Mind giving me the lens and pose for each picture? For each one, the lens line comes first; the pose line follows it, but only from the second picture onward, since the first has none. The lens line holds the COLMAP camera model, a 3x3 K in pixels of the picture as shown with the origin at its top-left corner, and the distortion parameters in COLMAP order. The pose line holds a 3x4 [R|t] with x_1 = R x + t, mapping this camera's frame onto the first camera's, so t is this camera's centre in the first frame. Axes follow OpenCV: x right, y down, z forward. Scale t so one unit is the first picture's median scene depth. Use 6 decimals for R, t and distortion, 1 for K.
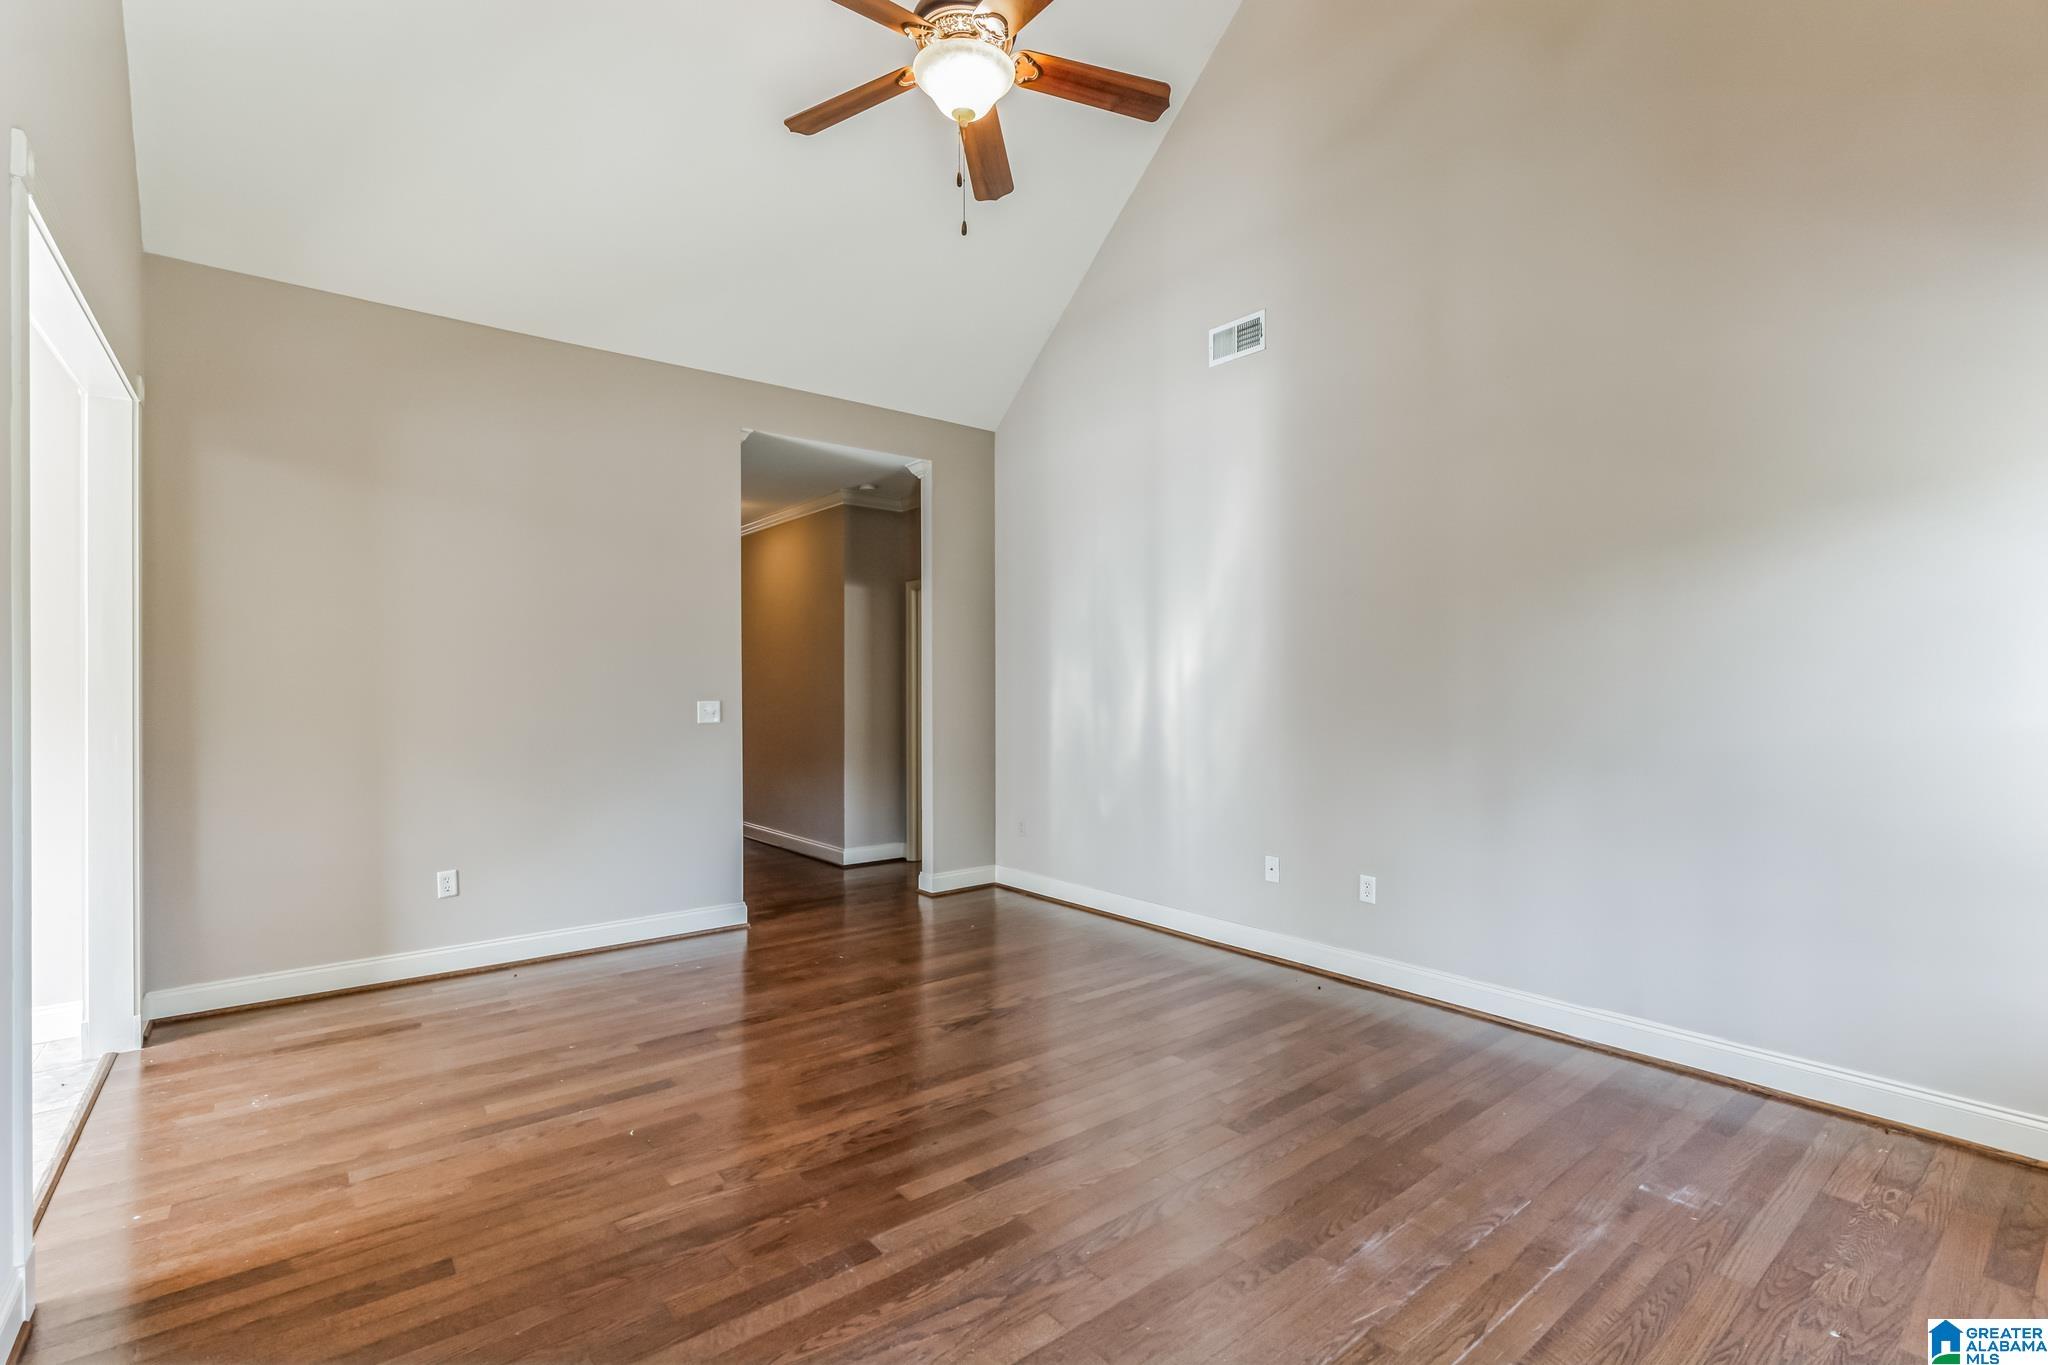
lens RADIAL K [[933.5, 0, 1019.7], [0, 933.5, 683.0], [0, 0, 1]] dist [-0.007722, 0.002687]
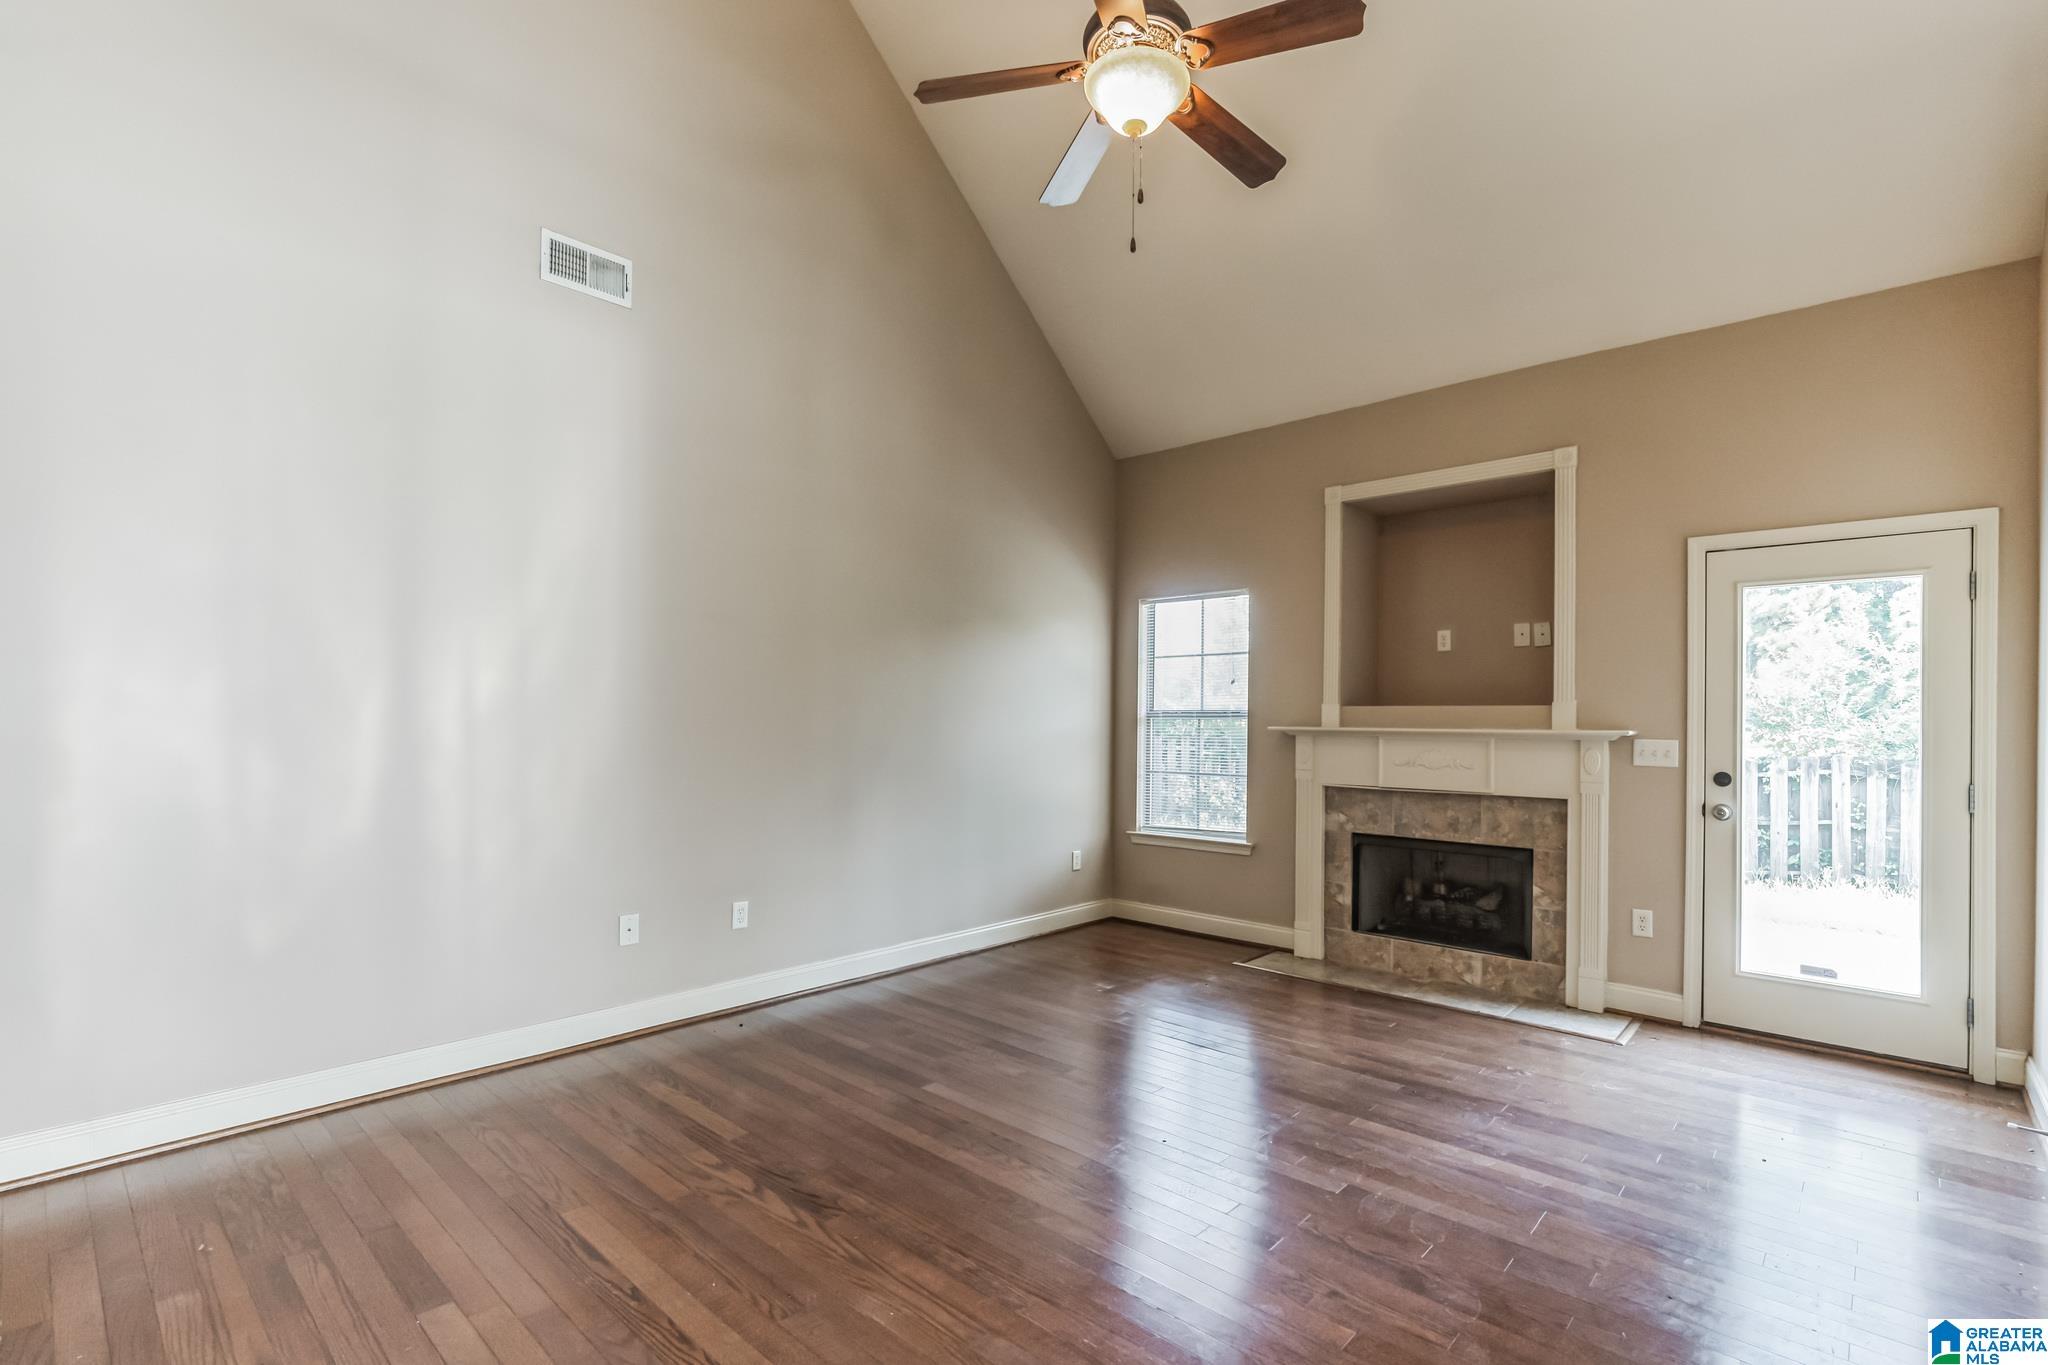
lens RADIAL K [[933.5, 0, 1035.5], [0, 933.5, 720.5], [0, 0, 1]] dist [-0.007722, 0.002687]
pose [[-0.156137, -0.000857, 0.987735, -0.679631], [-0.016729, 0.999858, -0.001777, 0.005799], [-0.987594, -0.016802, -0.156130, 0.844690]]
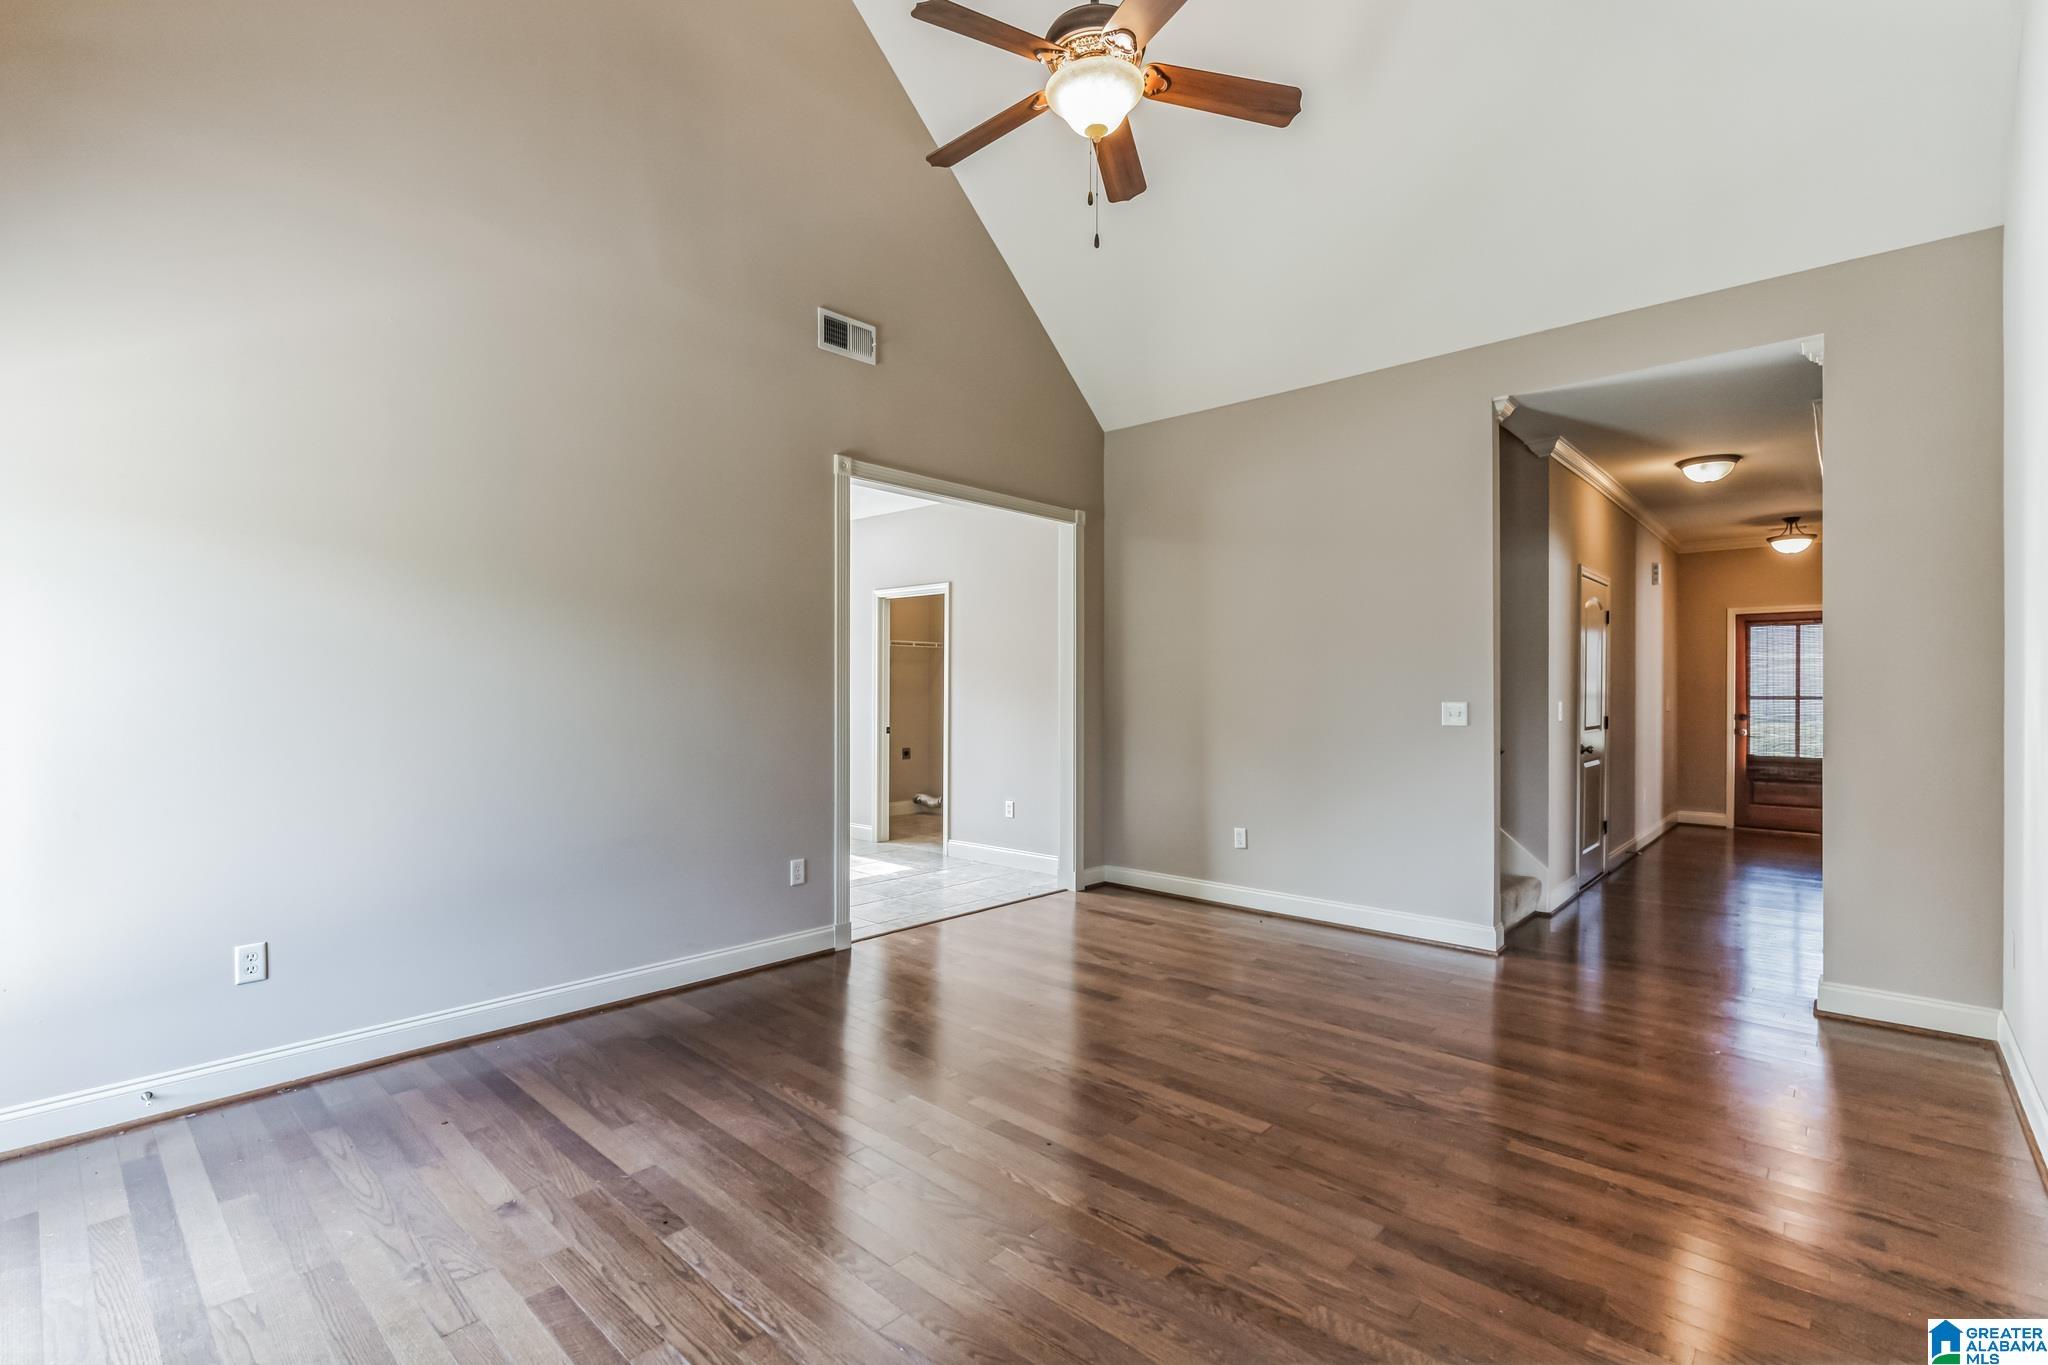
lens RADIAL K [[933.5, 0, 1020.6], [0, 933.5, 692.0], [0, 0, 1]] dist [-0.007722, 0.002687]
pose [[0.148711, 0.004969, -0.988868, 0.644069], [0.002834, 0.999981, 0.005451, 0.003584], [0.988877, -0.003613, 0.148694, 0.517566]]
